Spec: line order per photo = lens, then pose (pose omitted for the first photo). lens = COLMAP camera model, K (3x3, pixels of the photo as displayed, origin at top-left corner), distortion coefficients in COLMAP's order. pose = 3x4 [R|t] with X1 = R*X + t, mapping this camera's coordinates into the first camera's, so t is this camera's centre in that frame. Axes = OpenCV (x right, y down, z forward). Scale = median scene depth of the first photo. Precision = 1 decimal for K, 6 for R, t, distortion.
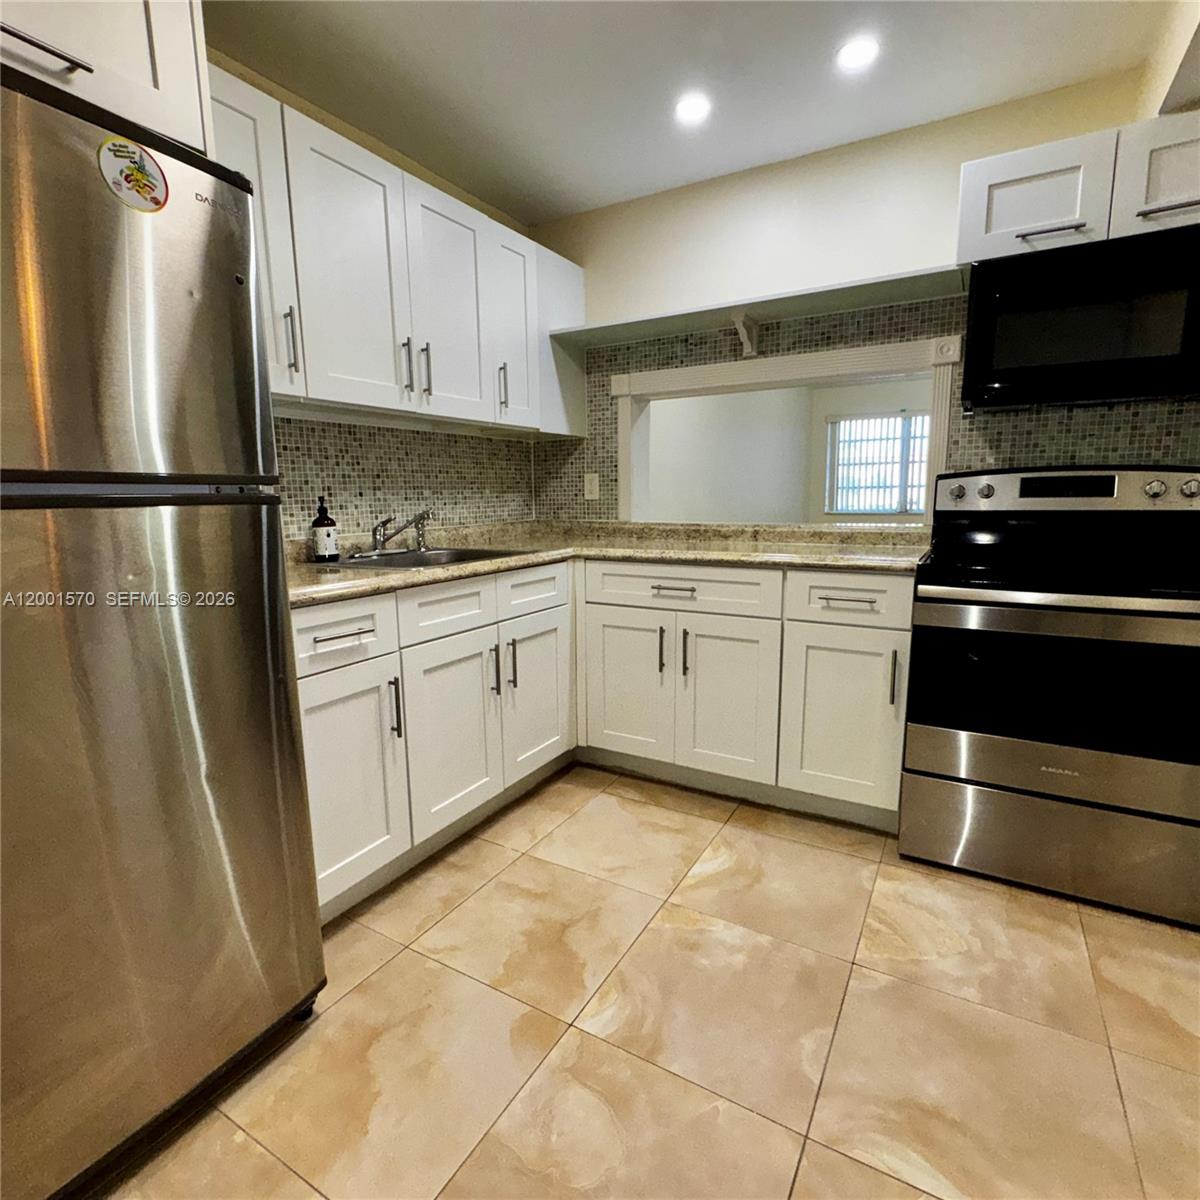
lens RADIAL K [[648.3, 0, 596.0], [0, 648.3, 598.3], [0, 0, 1]] dist [-0.003695, 0.001938]
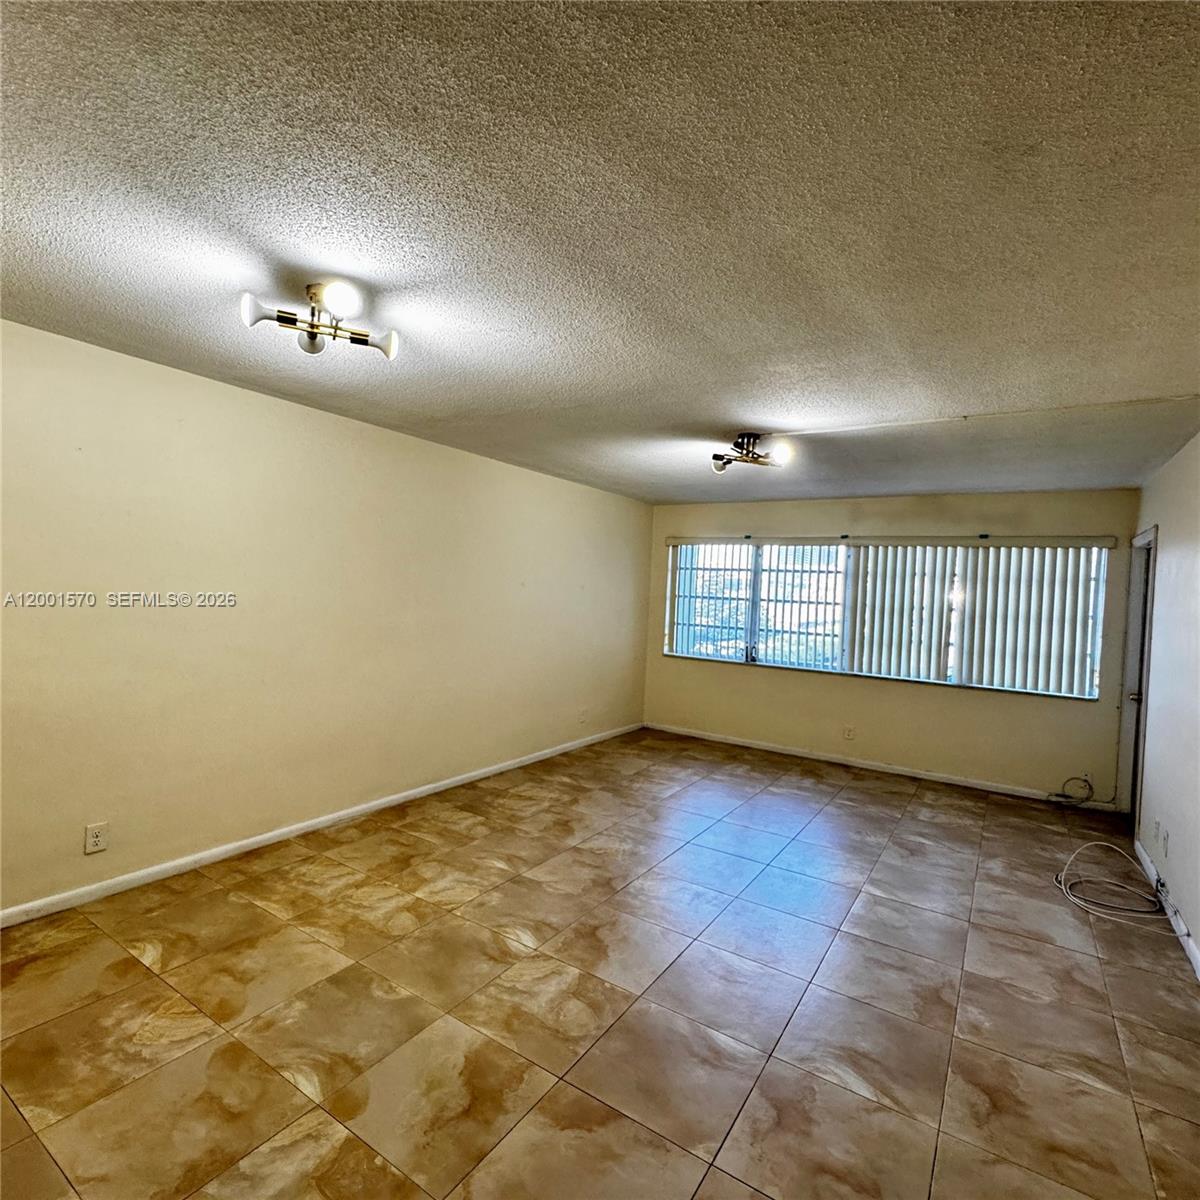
lens RADIAL K [[648.3, 0, 592.1], [0, 648.3, 604.6], [0, 0, 1]] dist [-0.003695, 0.001938]
pose [[0.996745, 0.064748, -0.048025, 1.137398], [-0.070490, 0.989066, -0.129538, -0.313845], [0.039112, 0.132502, 0.990411, 0.740470]]
